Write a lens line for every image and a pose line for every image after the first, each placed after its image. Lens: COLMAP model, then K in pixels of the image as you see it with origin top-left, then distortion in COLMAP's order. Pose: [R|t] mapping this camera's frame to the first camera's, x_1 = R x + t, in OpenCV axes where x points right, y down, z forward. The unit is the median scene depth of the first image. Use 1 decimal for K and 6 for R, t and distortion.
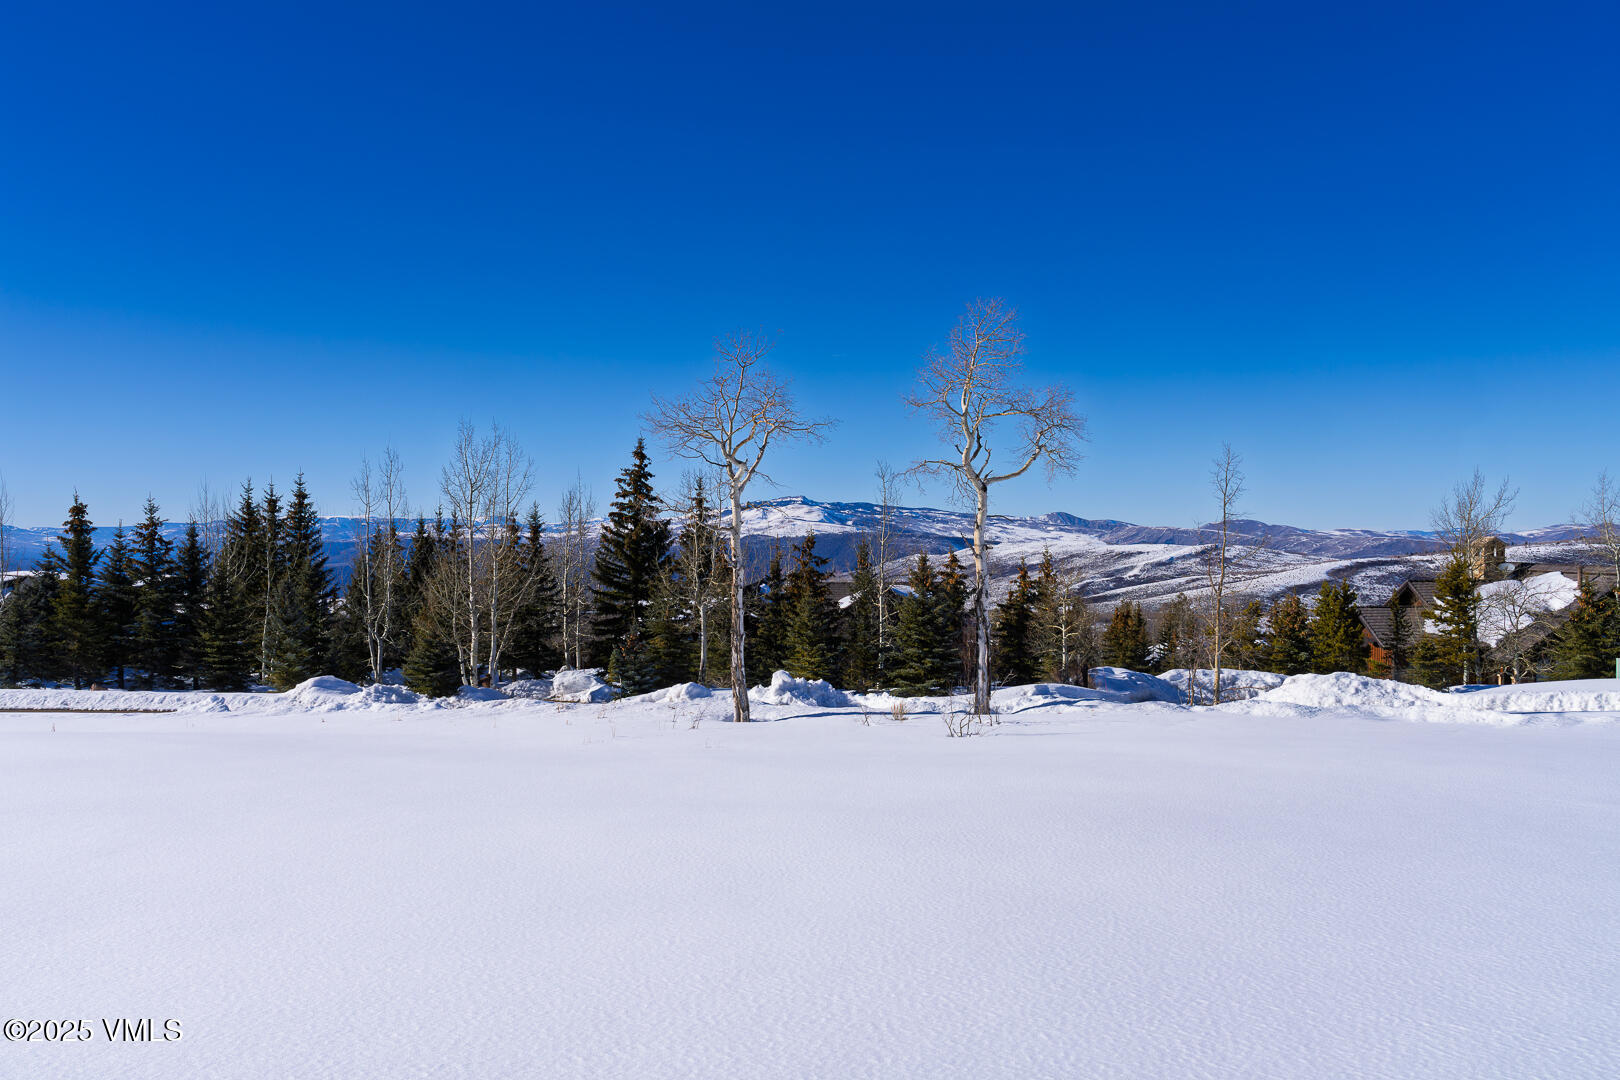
lens RADIAL K [[1324.1, 0, 810.0], [0, 1324.1, 540.0], [0, 0, 1]] dist [0.003213, 0.002865]
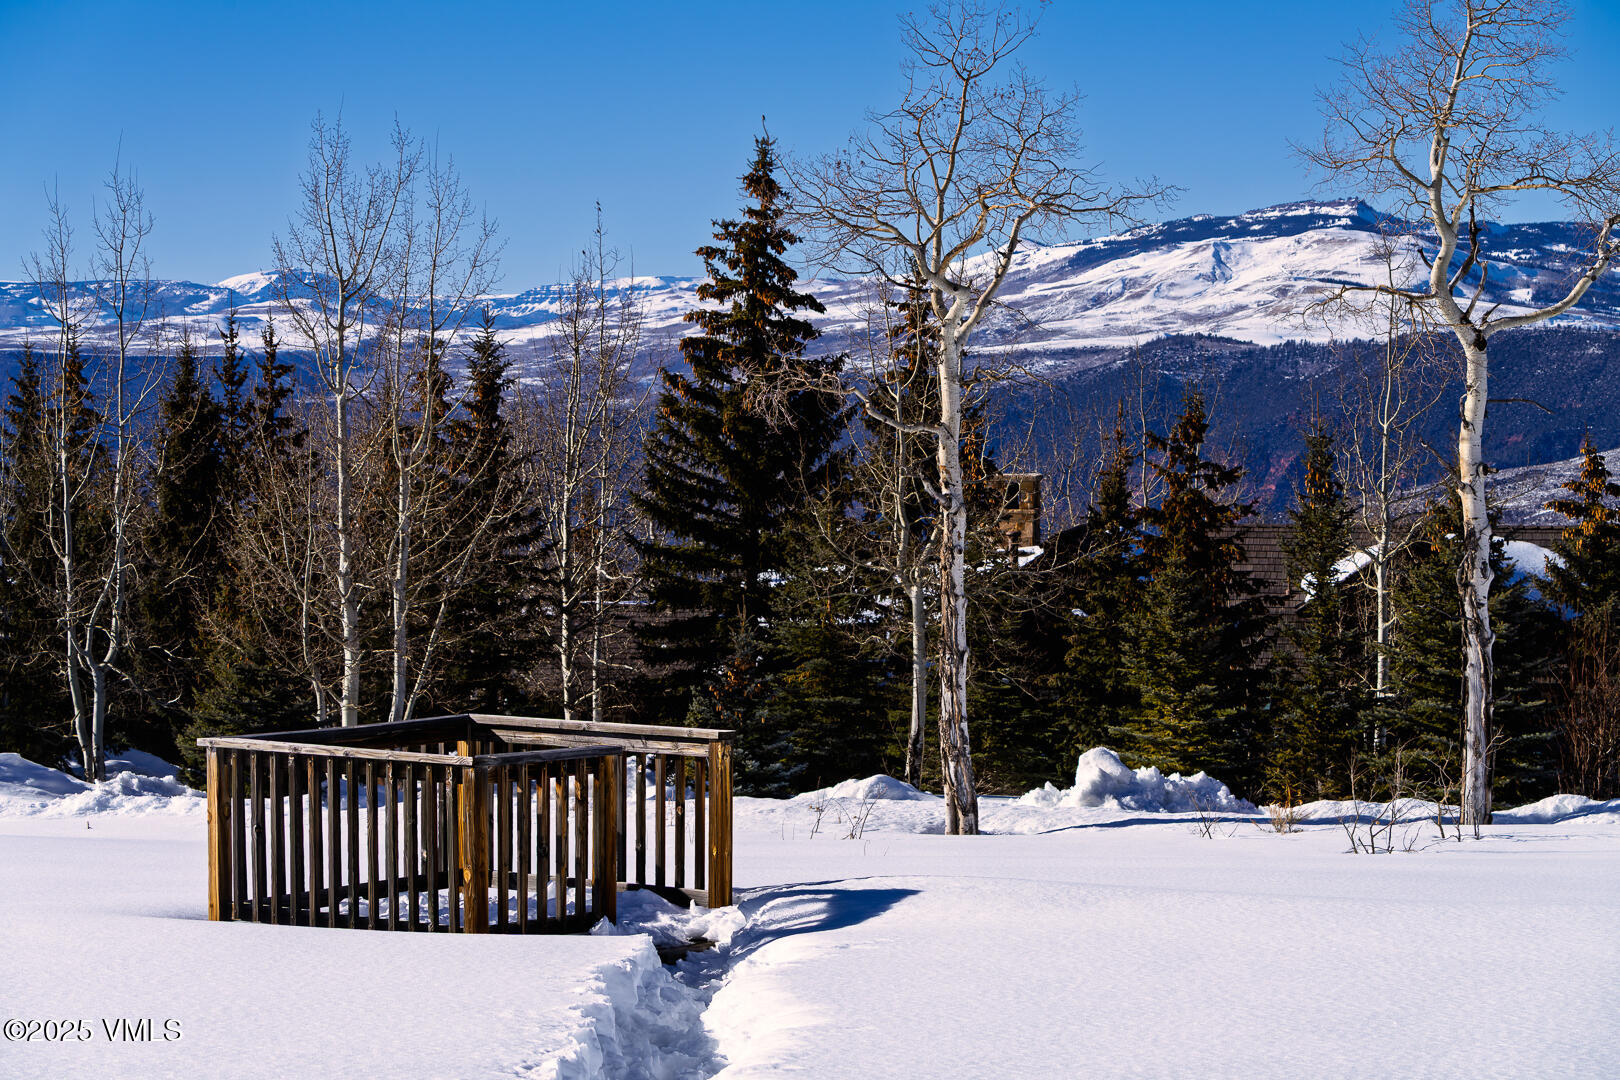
lens RADIAL K [[4641.6, 0, 815.1], [0, 4641.6, 499.0], [0, 0, 1]] dist [0.004868, 0.376139]
pose [[0.992651, 0.005180, -0.120898, 0.053800], [-0.001437, 0.999518, 0.031027, -0.018862], [0.121001, -0.030625, 0.992180, -0.359491]]
